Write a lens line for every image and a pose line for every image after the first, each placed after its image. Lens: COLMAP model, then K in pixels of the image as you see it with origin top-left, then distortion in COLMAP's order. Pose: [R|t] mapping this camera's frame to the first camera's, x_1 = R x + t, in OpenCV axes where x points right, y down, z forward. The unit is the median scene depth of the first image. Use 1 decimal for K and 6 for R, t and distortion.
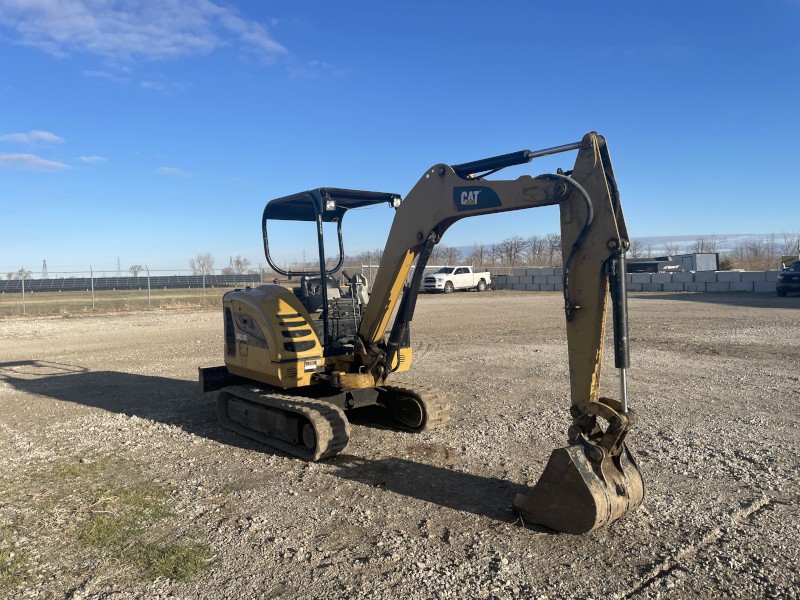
lens RADIAL K [[601.8, 0, 401.6], [0, 601.8, 288.9], [0, 0, 1]] dist [0.091191, -0.115956]
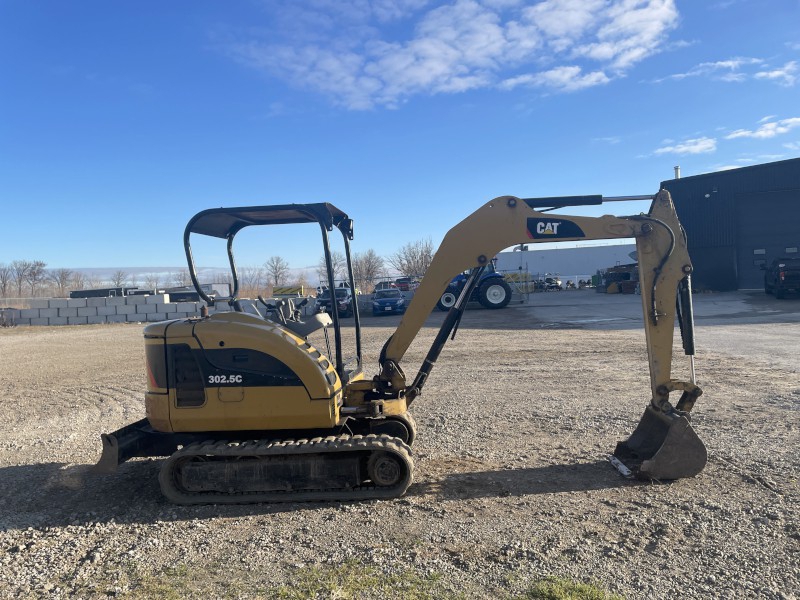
lens RADIAL K [[601.8, 0, 401.6], [0, 601.8, 288.9], [0, 0, 1]] dist [0.091191, -0.115956]
pose [[0.694726, -0.003554, 0.719266, -0.908371], [0.039545, 0.998664, -0.033261, -0.003621], [-0.718187, 0.051550, 0.693938, 0.375104]]
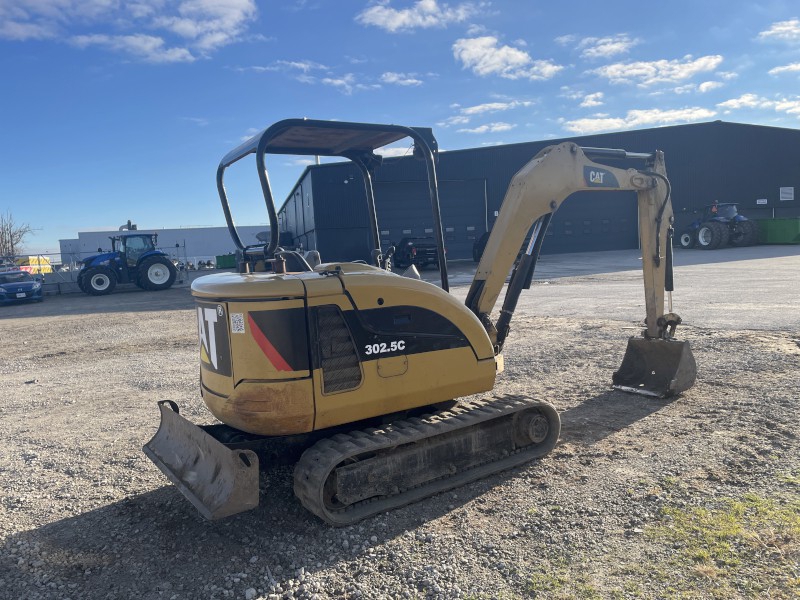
lens RADIAL K [[599.4, 0, 400.0], [0, 599.4, 300.0], [0, 0, 1]] dist [0.089659, -0.116424]
pose [[0.111678, -0.060853, 0.991880, -1.142855], [0.077714, 0.995601, 0.052331, 0.003862], [-0.990701, 0.071239, 0.115916, 1.231214]]
